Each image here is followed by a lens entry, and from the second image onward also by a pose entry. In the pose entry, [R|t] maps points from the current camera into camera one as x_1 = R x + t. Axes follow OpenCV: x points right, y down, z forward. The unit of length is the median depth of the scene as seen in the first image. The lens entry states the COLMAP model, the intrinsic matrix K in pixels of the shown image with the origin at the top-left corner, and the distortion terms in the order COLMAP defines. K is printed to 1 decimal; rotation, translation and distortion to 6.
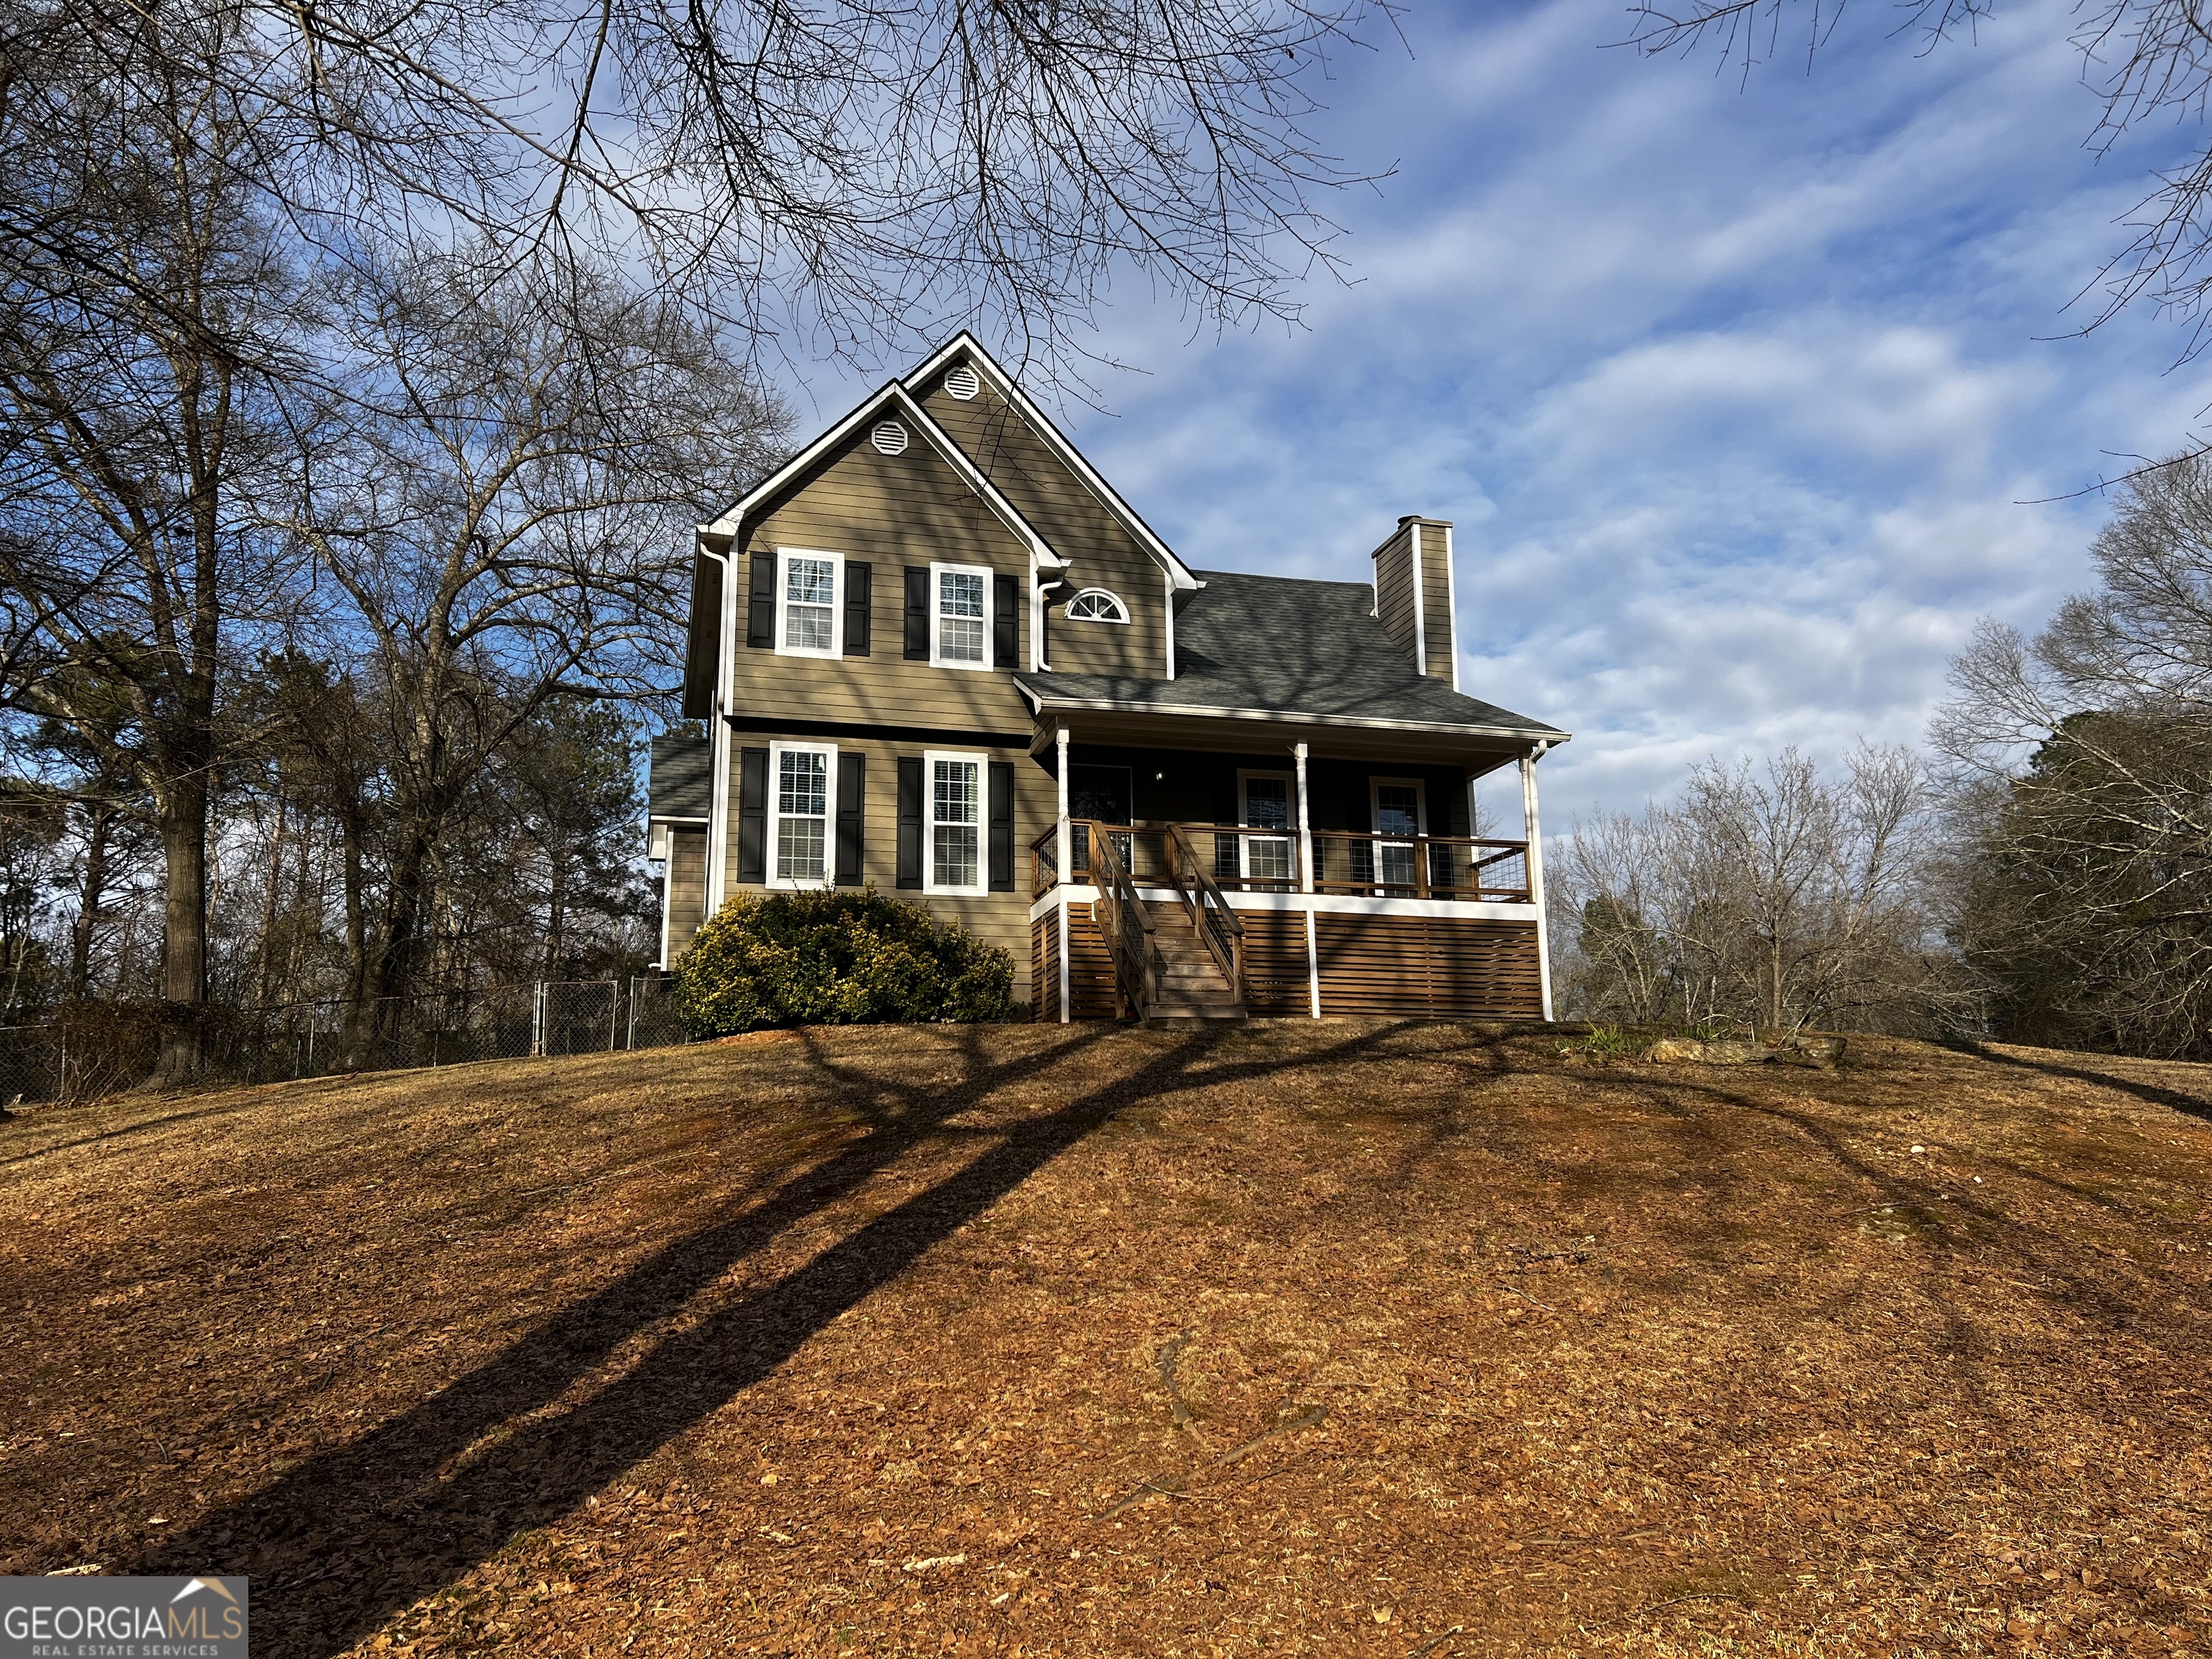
lens RADIAL K [[1643.7, 0, 1097.7], [0, 1643.7, 807.7], [0, 0, 1]] dist [0.131736, -0.014416]
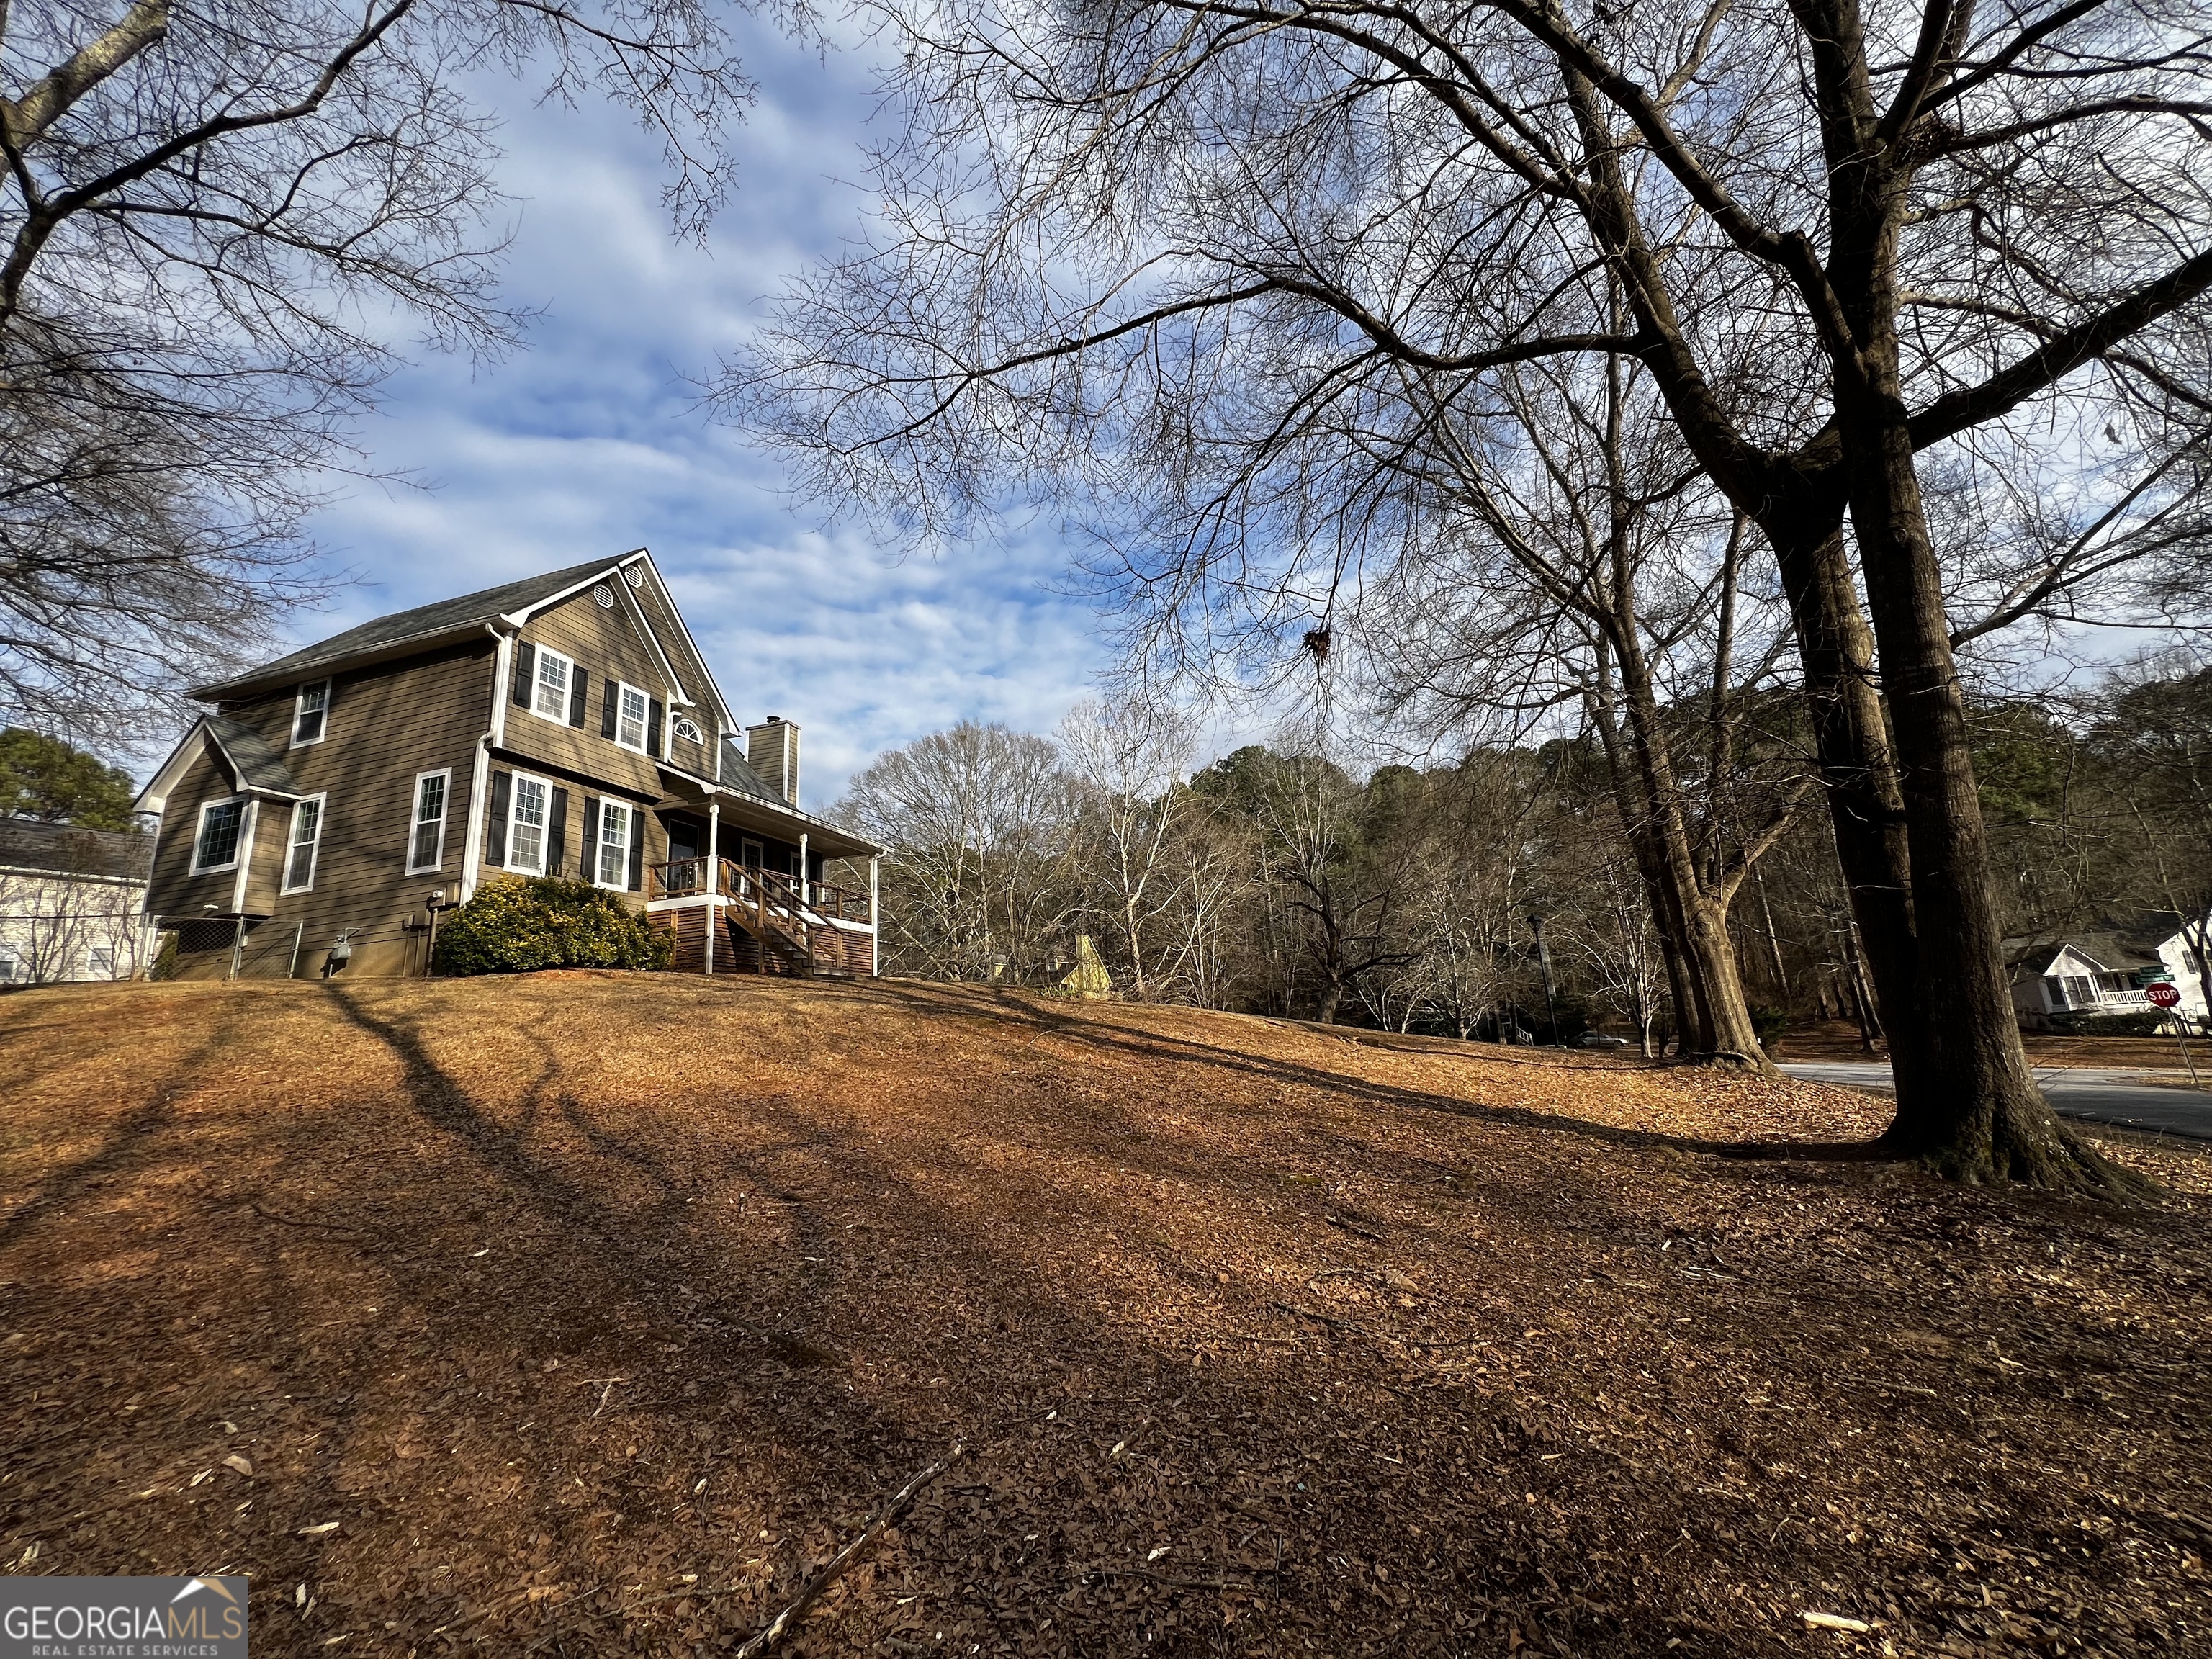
lens RADIAL K [[881.2, 0, 1091.9], [0, 881.2, 831.8], [0, 0, 1]] dist [0.007896, 0.001730]
pose [[0.540626, 0.175491, 0.822756, -0.544525], [-0.137879, 0.983259, -0.119127, 0.035524], [-0.829887, -0.049038, 0.555772, 0.137692]]
